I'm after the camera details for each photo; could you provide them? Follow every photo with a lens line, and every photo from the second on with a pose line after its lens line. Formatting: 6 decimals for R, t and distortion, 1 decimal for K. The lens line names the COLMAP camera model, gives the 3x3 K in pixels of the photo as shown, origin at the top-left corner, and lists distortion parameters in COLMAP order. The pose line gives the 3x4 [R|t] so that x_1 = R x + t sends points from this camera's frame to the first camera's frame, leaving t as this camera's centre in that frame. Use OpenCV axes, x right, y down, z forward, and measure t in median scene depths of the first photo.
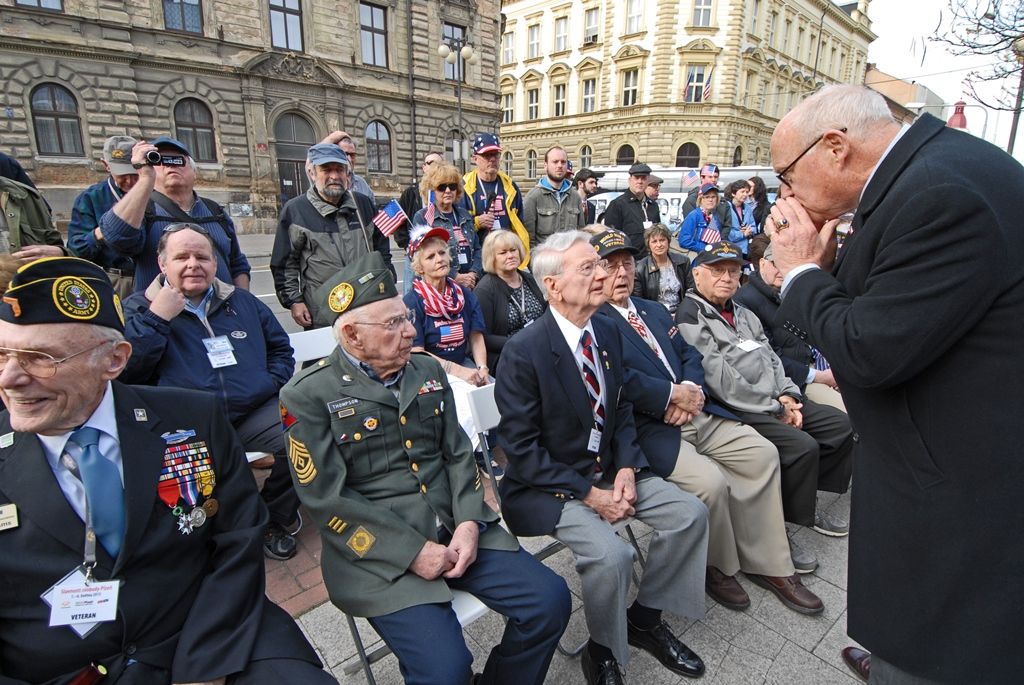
lens RADIAL K [[533.4, 0, 514.8], [0, 533.4, 349.2], [0, 0, 1]] dist [0.041111, -0.047579]
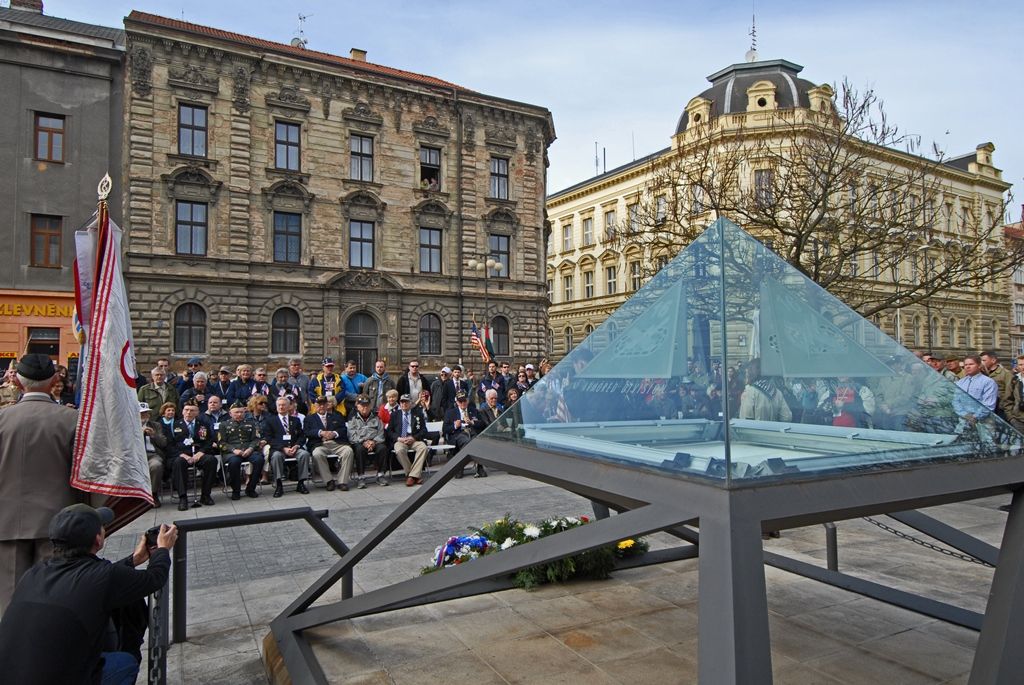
lens RADIAL K [[650.3, 0, 514.1], [0, 650.3, 346.0], [0, 0, 1]] dist [0.067845, -0.068236]
pose [[0.976806, -0.033831, -0.211439, 0.257906], [-0.032320, 0.952832, -0.301772, 0.083339], [0.211675, 0.301606, 0.929638, -0.319318]]
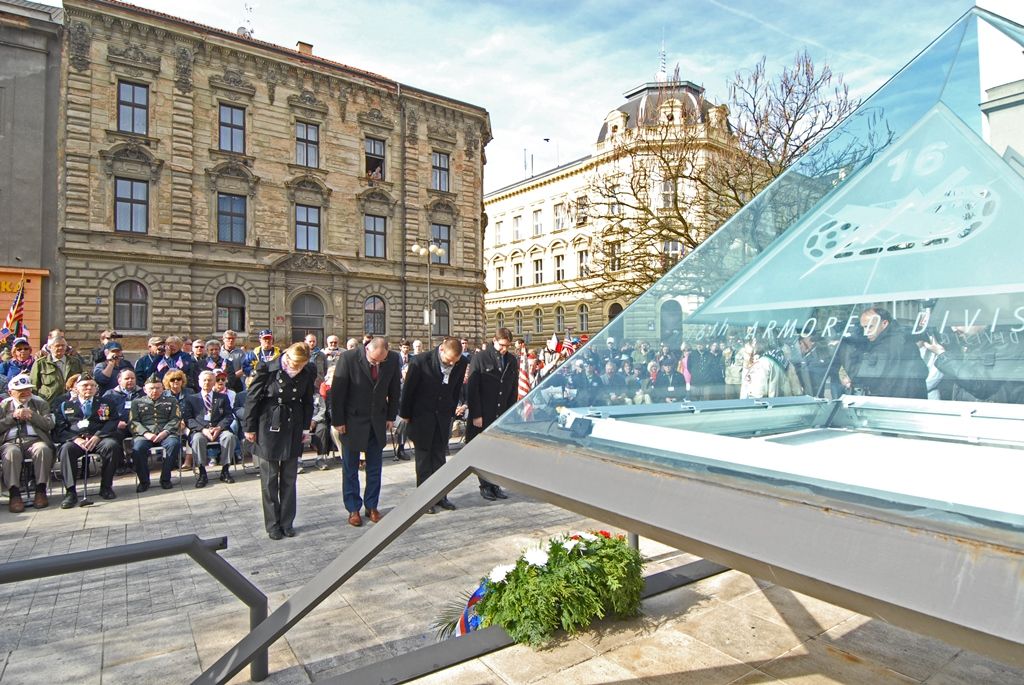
lens RADIAL K [[560.9, 0, 515.0], [0, 560.9, 348.6], [0, 0, 1]] dist [0.054020, -0.057537]
pose [[0.995134, -0.022362, -0.095958, 0.223136], [-0.004851, 0.961603, -0.274400, 0.064981], [0.098410, 0.273530, 0.956816, -0.233018]]
